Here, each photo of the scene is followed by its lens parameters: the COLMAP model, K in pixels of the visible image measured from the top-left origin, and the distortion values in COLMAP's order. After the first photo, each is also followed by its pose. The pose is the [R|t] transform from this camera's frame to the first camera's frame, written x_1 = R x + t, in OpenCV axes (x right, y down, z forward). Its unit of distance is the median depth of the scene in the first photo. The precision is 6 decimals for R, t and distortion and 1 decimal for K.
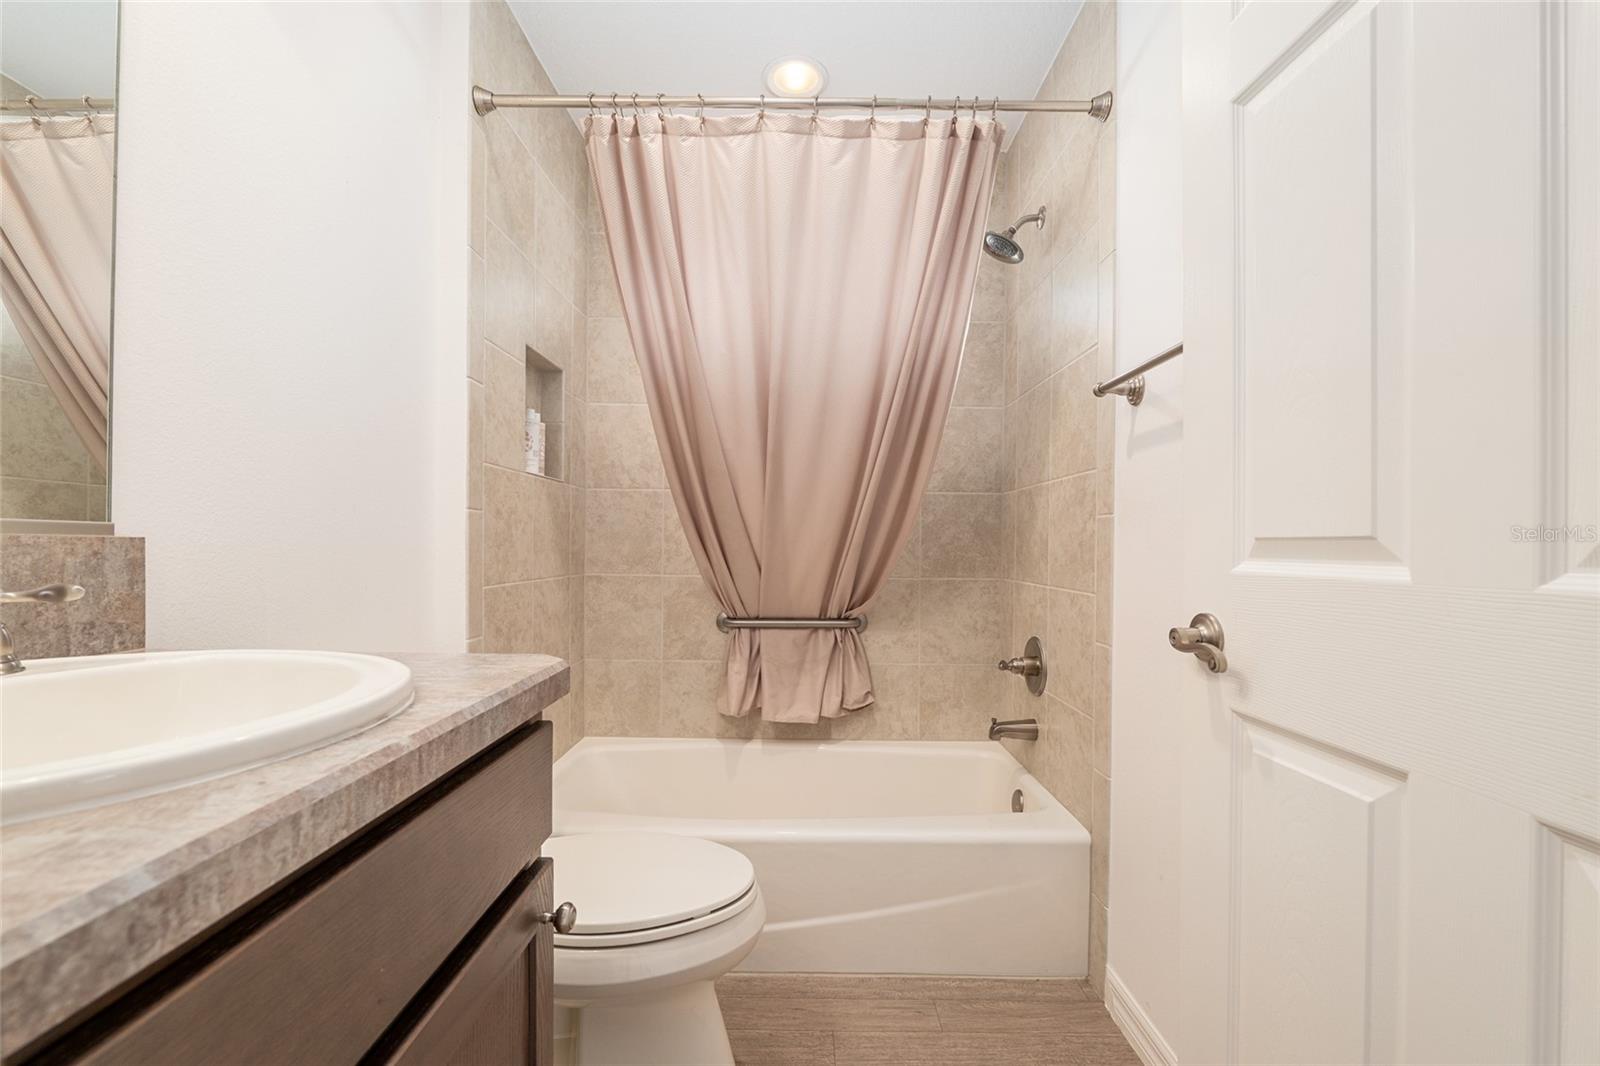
lens RADIAL K [[650.8, 0, 804.0], [0, 650.8, 536.5], [0, 0, 1]] dist [-0.010641, -0.000169]
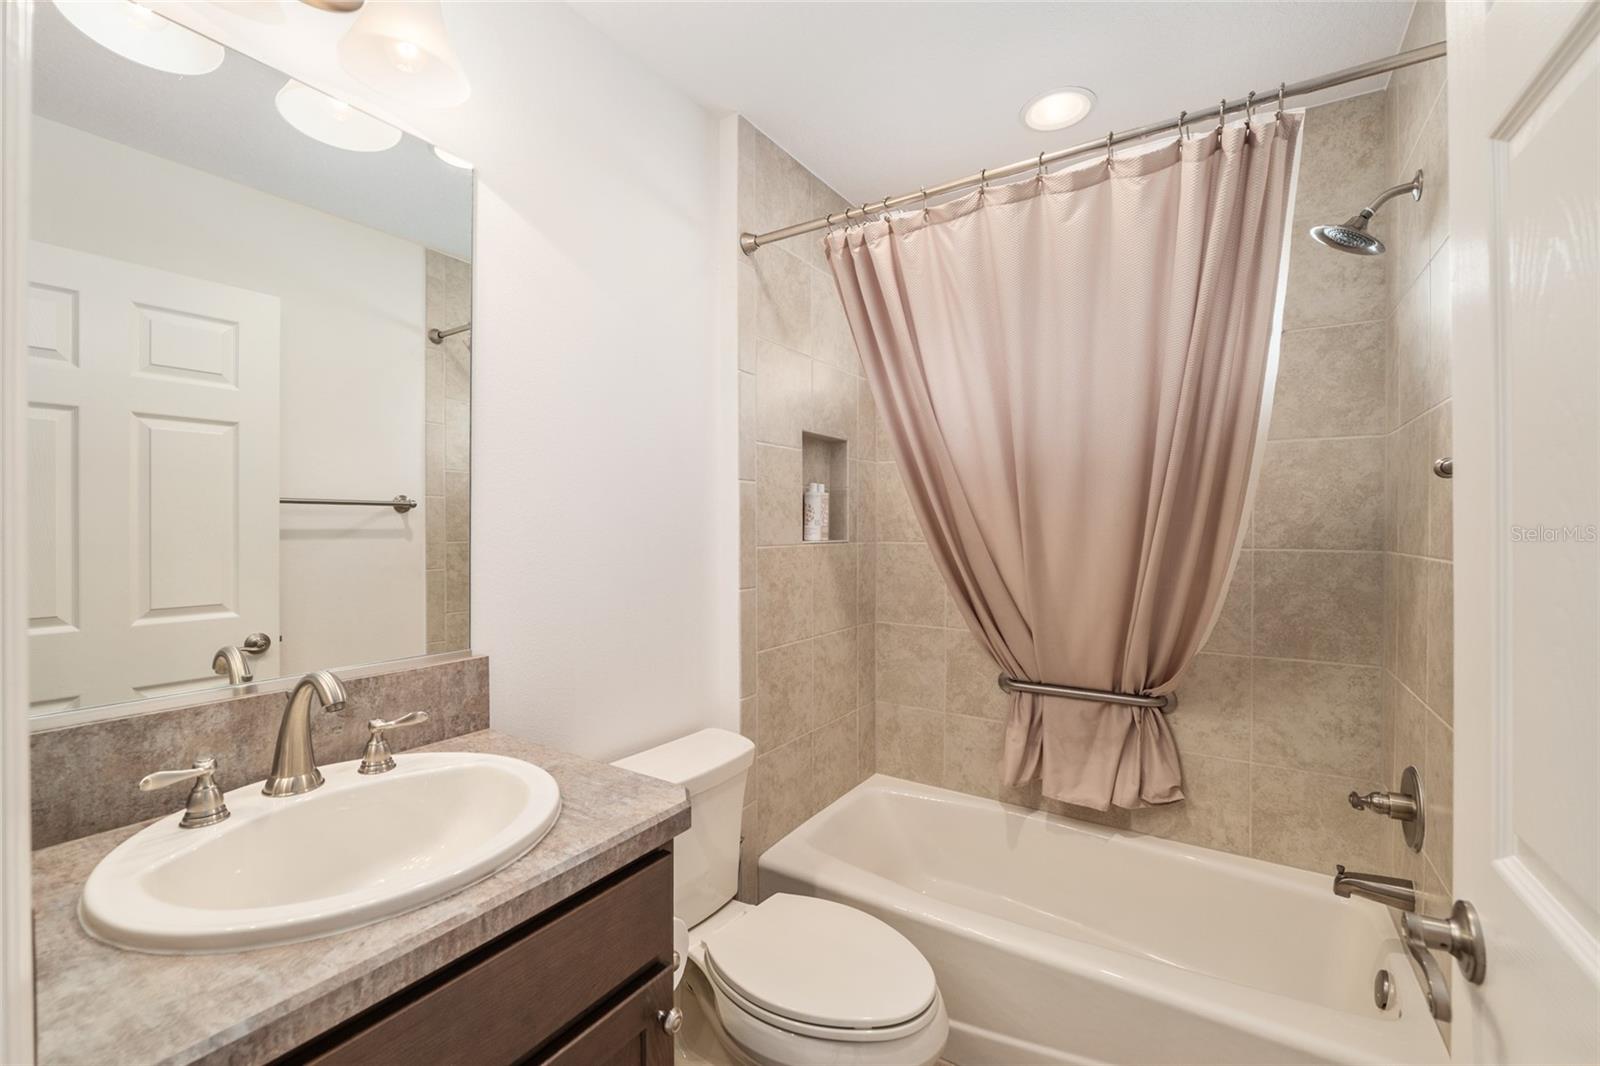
lens RADIAL K [[650.8, 0, 803.0], [0, 650.8, 530.6], [0, 0, 1]] dist [-0.010641, -0.000169]
pose [[0.846266, -0.005767, -0.532730, 0.182862], [0.004766, 0.999983, -0.003255, -0.121906], [0.532740, 0.000216, 0.846279, 0.038325]]
